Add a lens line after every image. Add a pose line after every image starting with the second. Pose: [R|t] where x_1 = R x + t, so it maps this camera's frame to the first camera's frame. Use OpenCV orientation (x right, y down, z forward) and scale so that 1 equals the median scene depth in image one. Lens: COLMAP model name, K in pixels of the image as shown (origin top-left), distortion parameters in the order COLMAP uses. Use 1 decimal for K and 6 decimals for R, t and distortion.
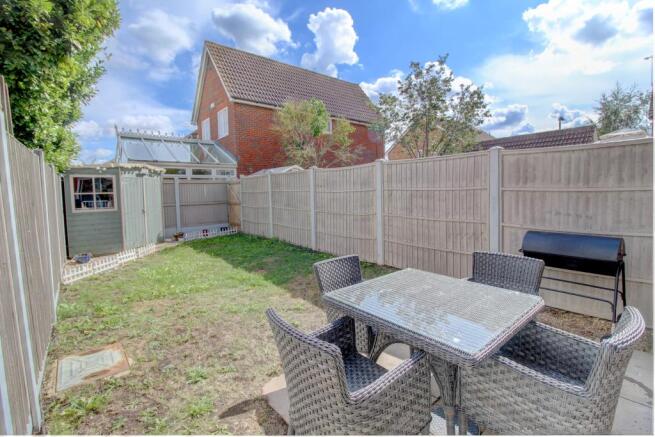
lens RADIAL K [[305.2, 0, 331.7], [0, 305.2, 209.0], [0, 0, 1]] dist [-0.023565, -0.001356]
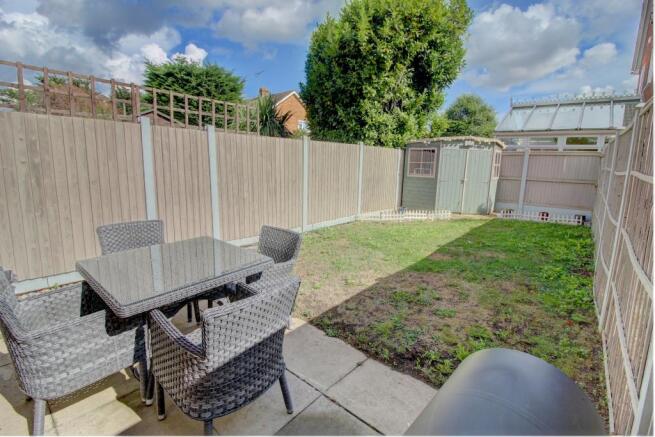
lens RADIAL K [[305.2, 0, 327.5], [0, 305.2, 213.9], [0, 0, 1]] dist [-0.023565, -0.001356]
pose [[0.154632, 0.192299, -0.969077, 0.357966], [-0.084741, 0.979841, 0.180914, -0.031242], [0.984331, 0.054146, 0.167811, 0.335589]]
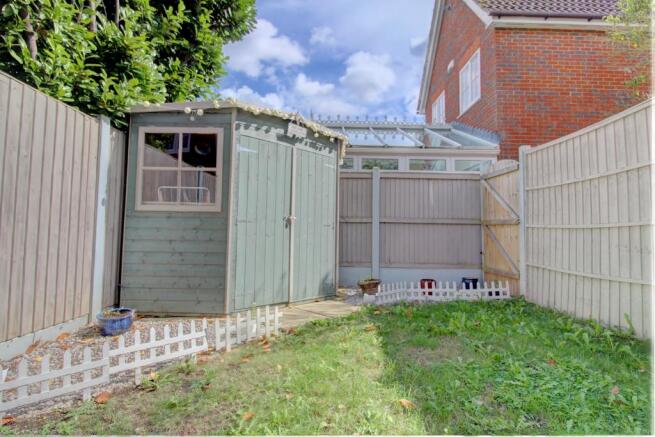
lens RADIAL K [[344.5, 0, 324.4], [0, 344.5, 213.1], [0, 0, 1]] dist [-0.002091, -0.000512]
pose [[0.761683, -0.001650, -0.647947, -0.253523], [-0.070863, 0.993786, -0.085833, 0.032999], [0.644063, 0.111293, 0.756834, 0.632000]]
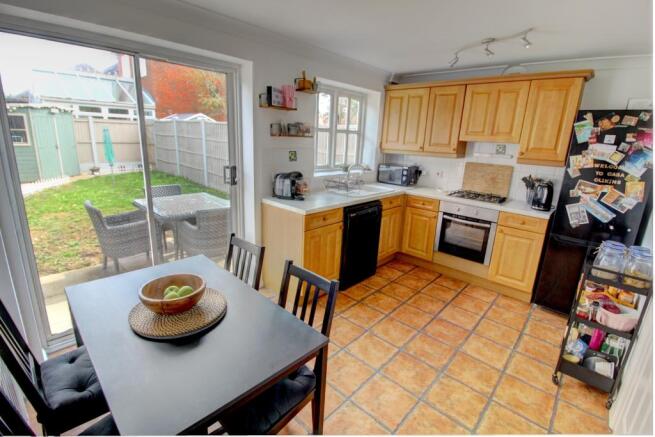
lens RADIAL K [[305.2, 0, 327.3], [0, 305.2, 212.7], [0, 0, 1]] dist [-0.023565, -0.001356]
pose [[0.989512, 0.037629, 0.139465, 0.233132], [-0.063448, 0.980575, 0.185600, -0.021694], [-0.129772, -0.192502, 0.972678, -0.269945]]
